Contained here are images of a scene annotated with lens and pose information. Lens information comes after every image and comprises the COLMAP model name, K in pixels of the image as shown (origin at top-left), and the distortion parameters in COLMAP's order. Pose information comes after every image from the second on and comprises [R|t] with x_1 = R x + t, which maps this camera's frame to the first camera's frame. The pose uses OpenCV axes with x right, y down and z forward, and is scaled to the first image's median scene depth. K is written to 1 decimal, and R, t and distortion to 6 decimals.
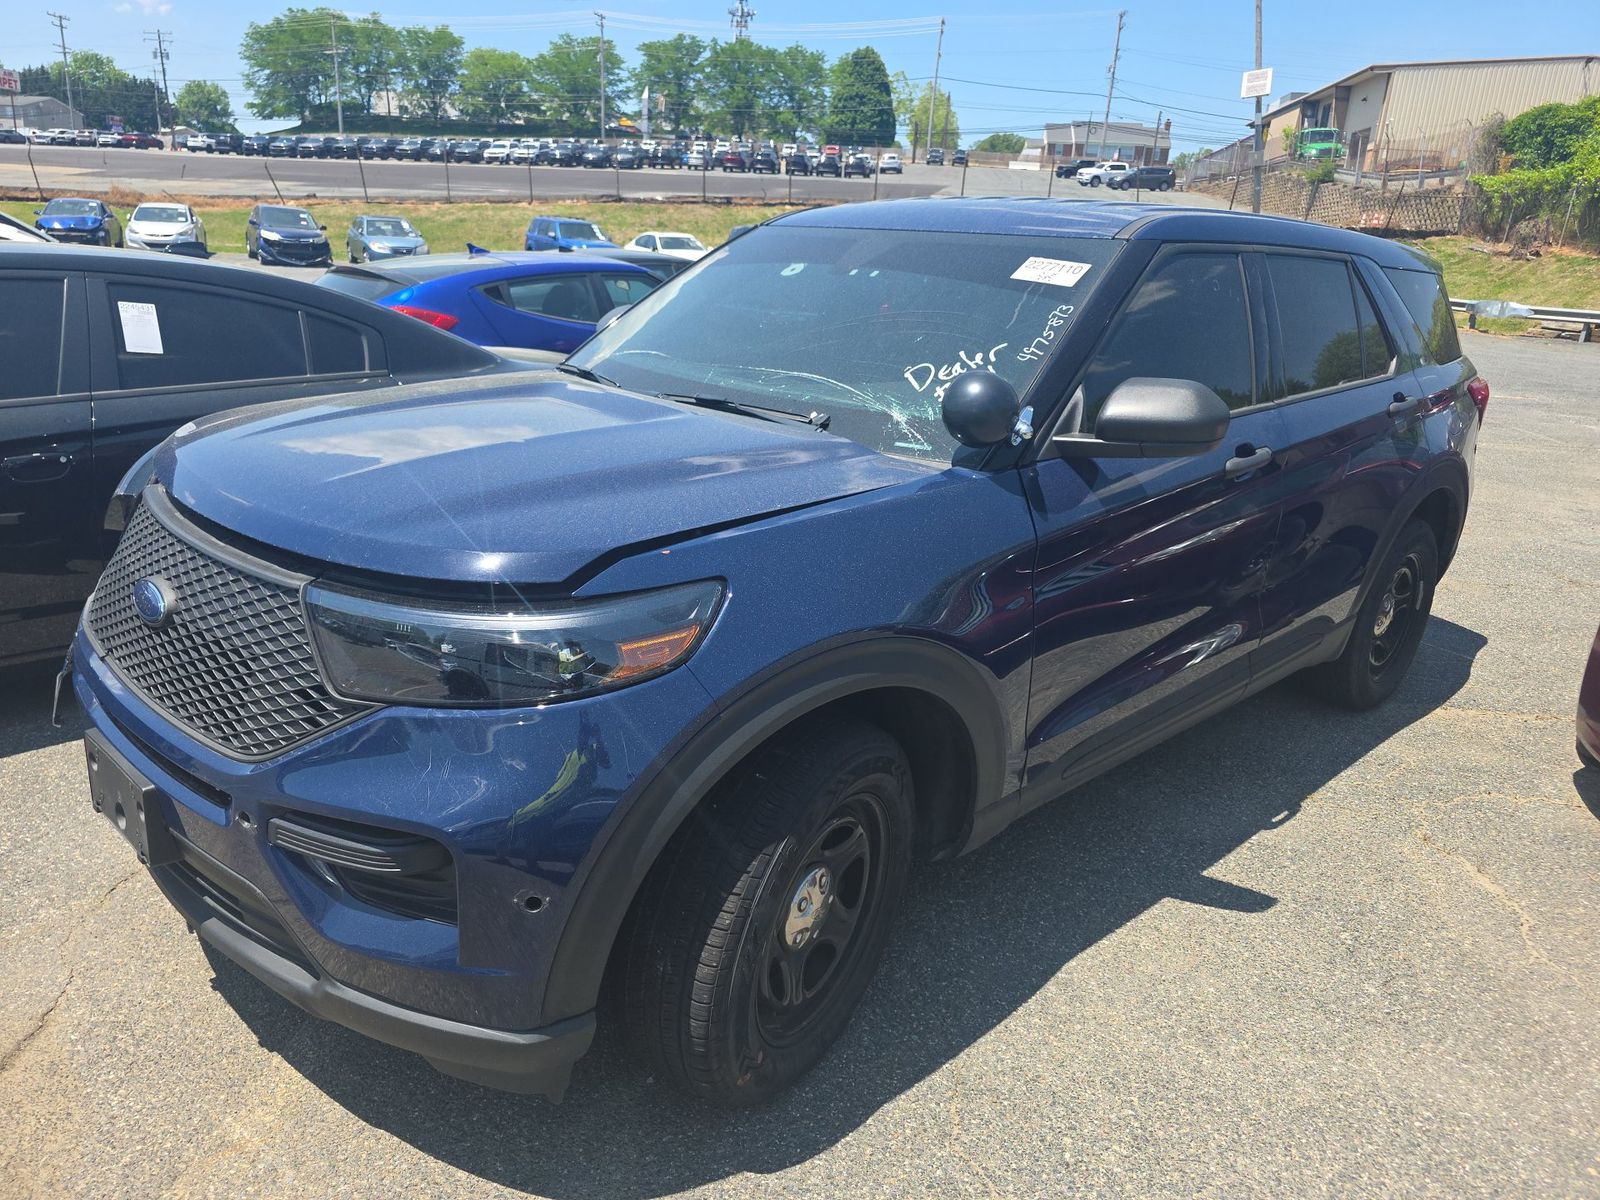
lens RADIAL K [[1076.3, 0, 804.3], [0, 1076.3, 609.6], [0, 0, 1]] dist [0.032512, -0.028670]
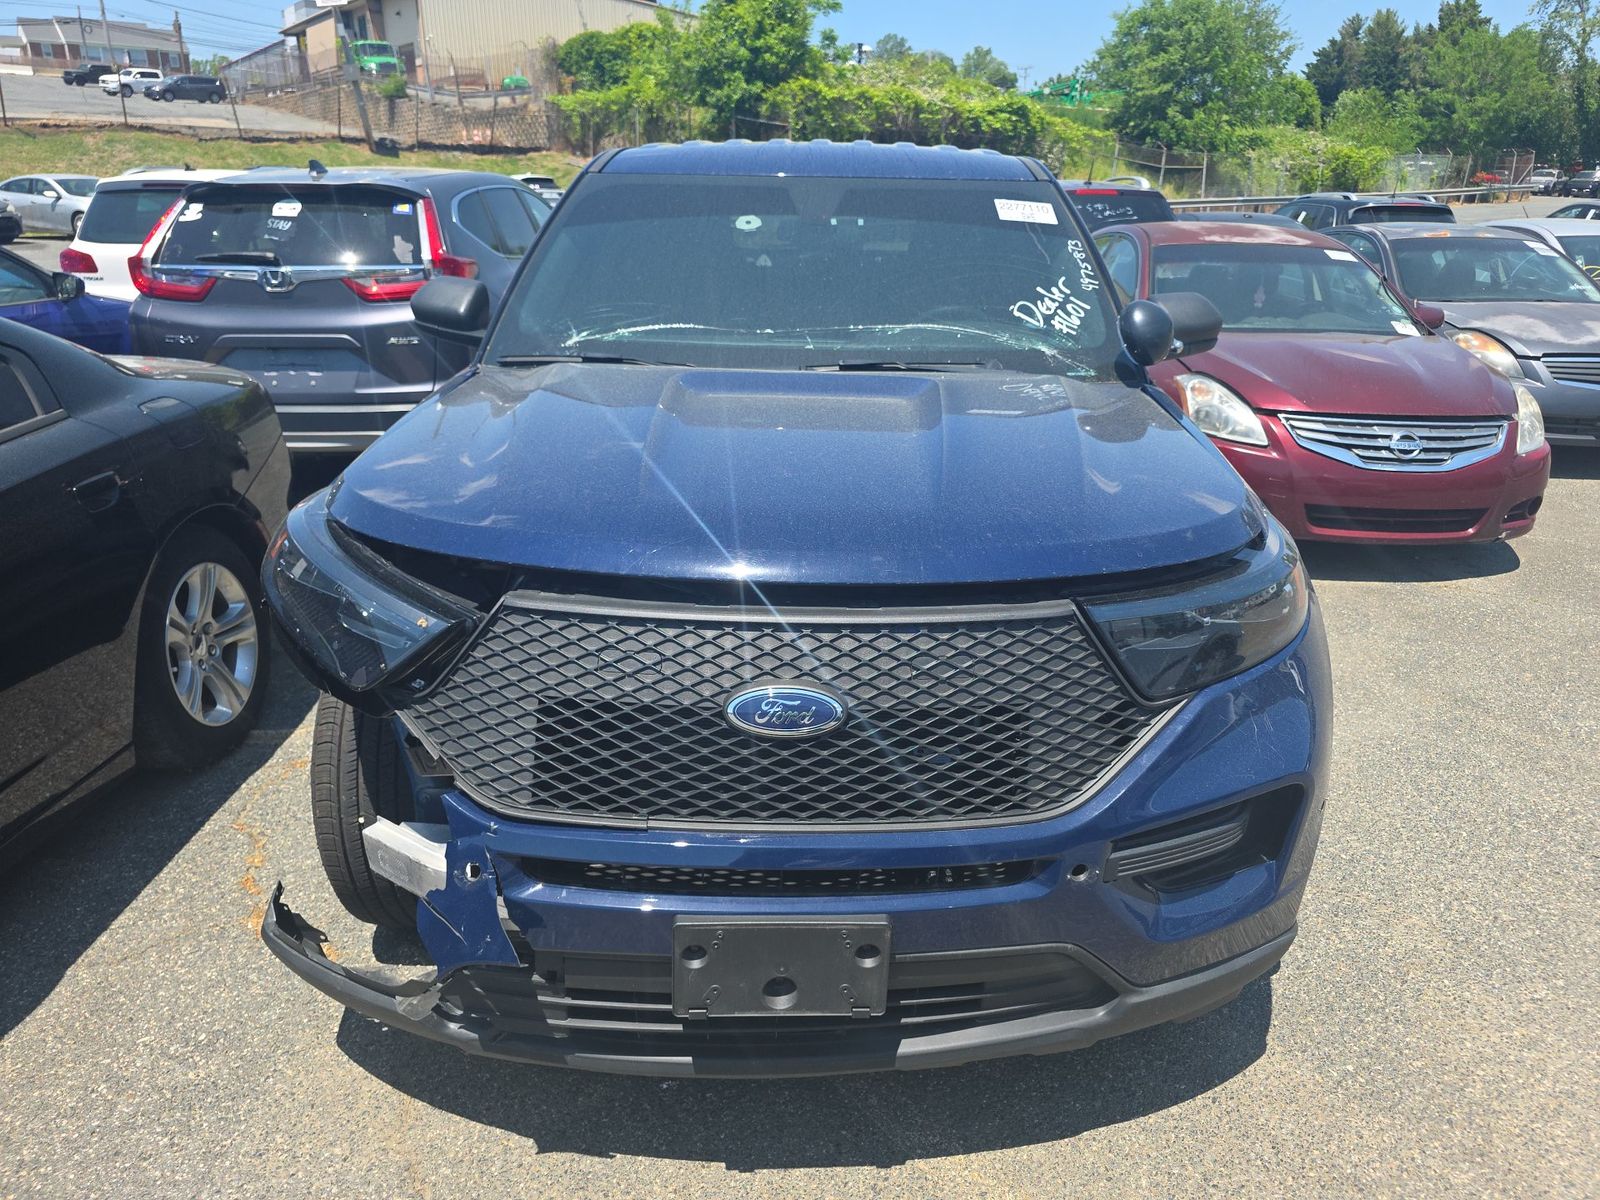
lens RADIAL K [[1076.3, 0, 804.3], [0, 1076.3, 609.6], [0, 0, 1]] dist [0.032512, -0.028670]
pose [[0.703992, -0.292823, 0.647032, -0.059145], [0.248119, 0.955044, 0.162257, -0.011043], [-0.665456, 0.046313, 0.744999, 0.022766]]
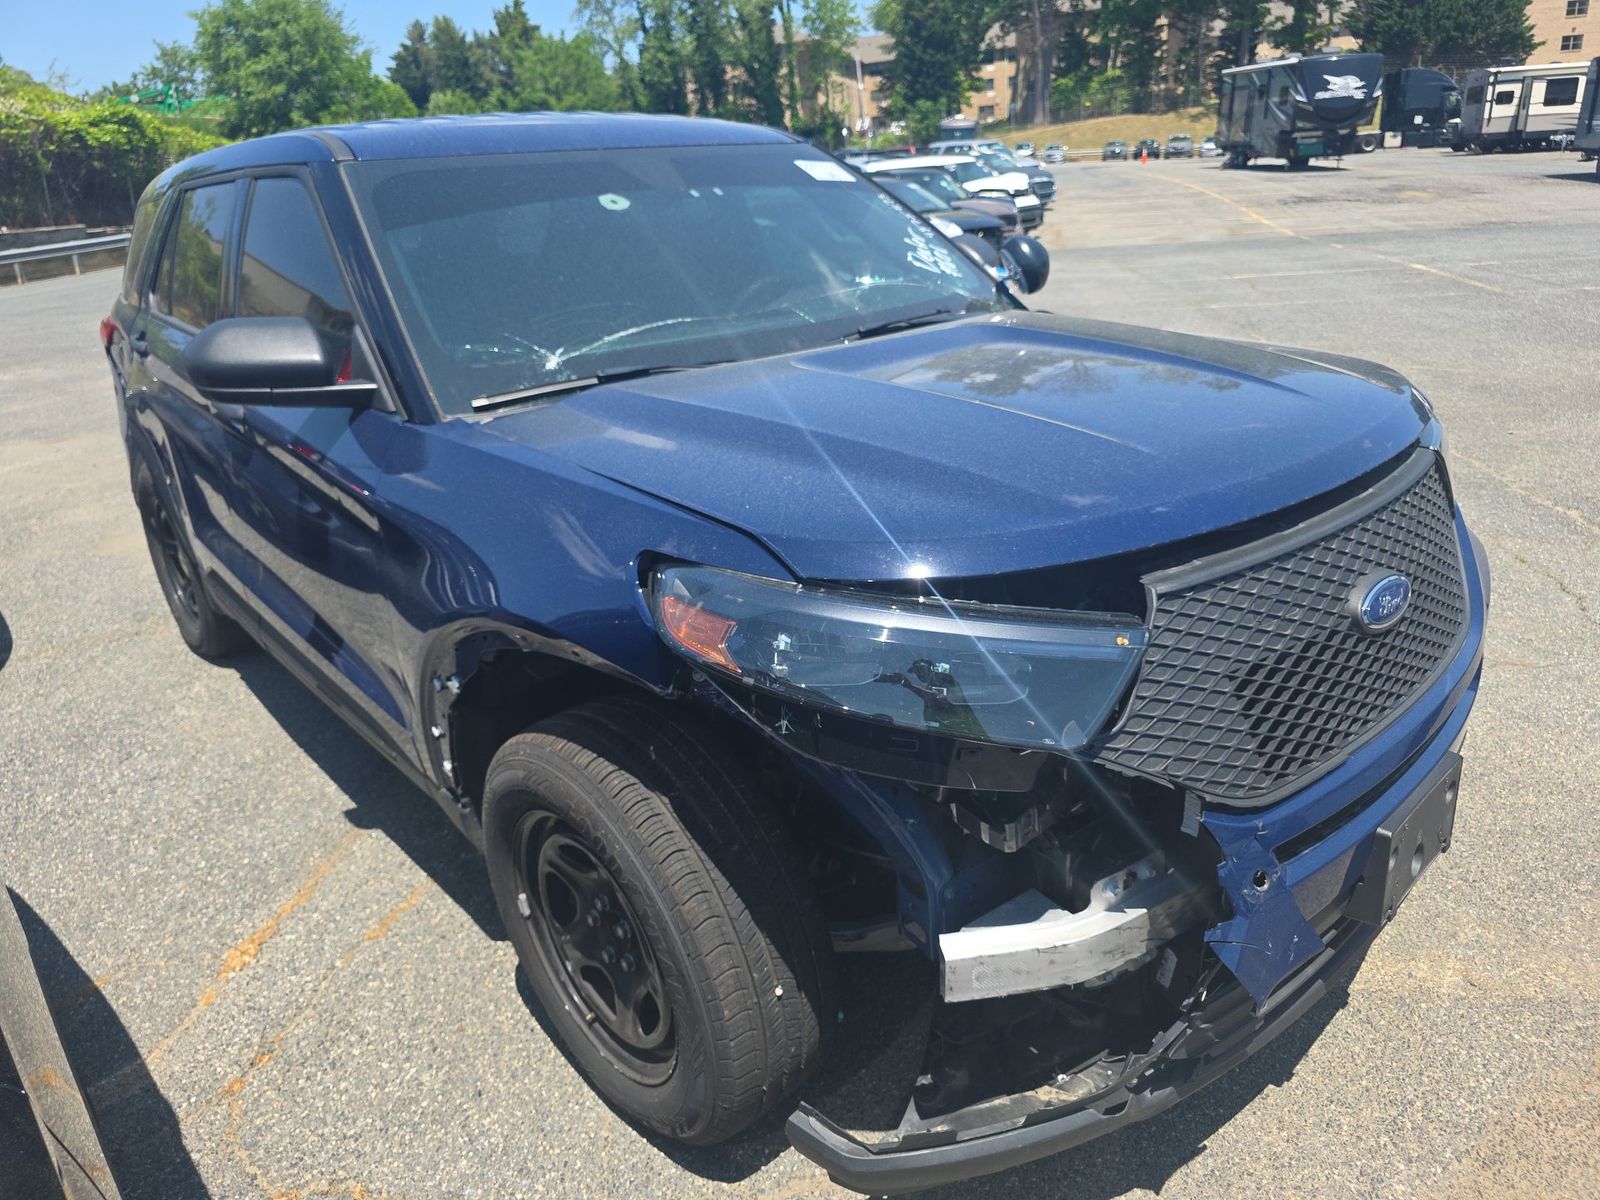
lens RADIAL K [[1084.3, 0, 799.2], [0, 1084.3, 620.2], [0, 0, 1]] dist [0.047483, -0.044278]
pose [[0.045792, -0.425573, 0.903765, -0.075644], [0.384244, 0.842612, 0.377308, -0.026120], [-0.922095, 0.329989, 0.202108, 0.068737]]
